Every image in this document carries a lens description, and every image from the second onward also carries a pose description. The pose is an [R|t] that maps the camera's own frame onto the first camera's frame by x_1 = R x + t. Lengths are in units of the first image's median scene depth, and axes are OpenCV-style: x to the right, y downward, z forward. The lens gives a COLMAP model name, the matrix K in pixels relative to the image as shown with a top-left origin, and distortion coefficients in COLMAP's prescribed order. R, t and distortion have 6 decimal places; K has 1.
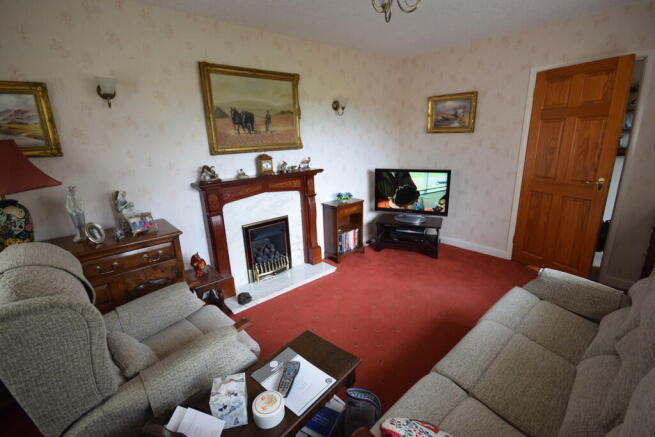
lens RADIAL K [[305.2, 0, 328.8], [0, 305.2, 218.0], [0, 0, 1]] dist [0.005899, -0.006265]
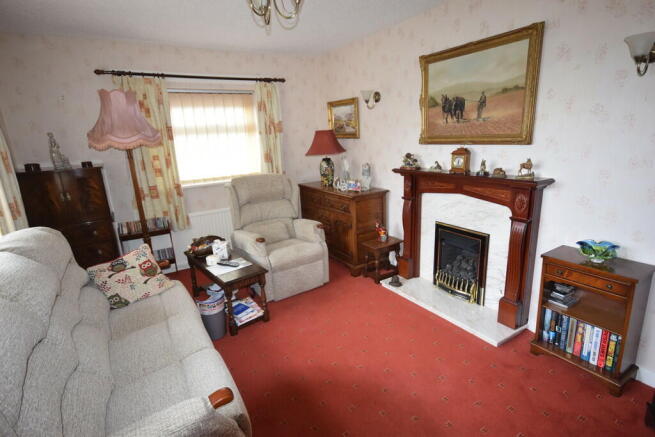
lens RADIAL K [[332.3, 0, 328.1], [0, 332.3, 218.7], [0, 0, 1]] dist [0.005254, 0.000618]
pose [[-0.173131, 0.284546, -0.942899, 0.745589], [-0.210455, 0.924557, 0.317654, -0.240559], [0.962151, 0.253433, -0.100185, 0.791879]]
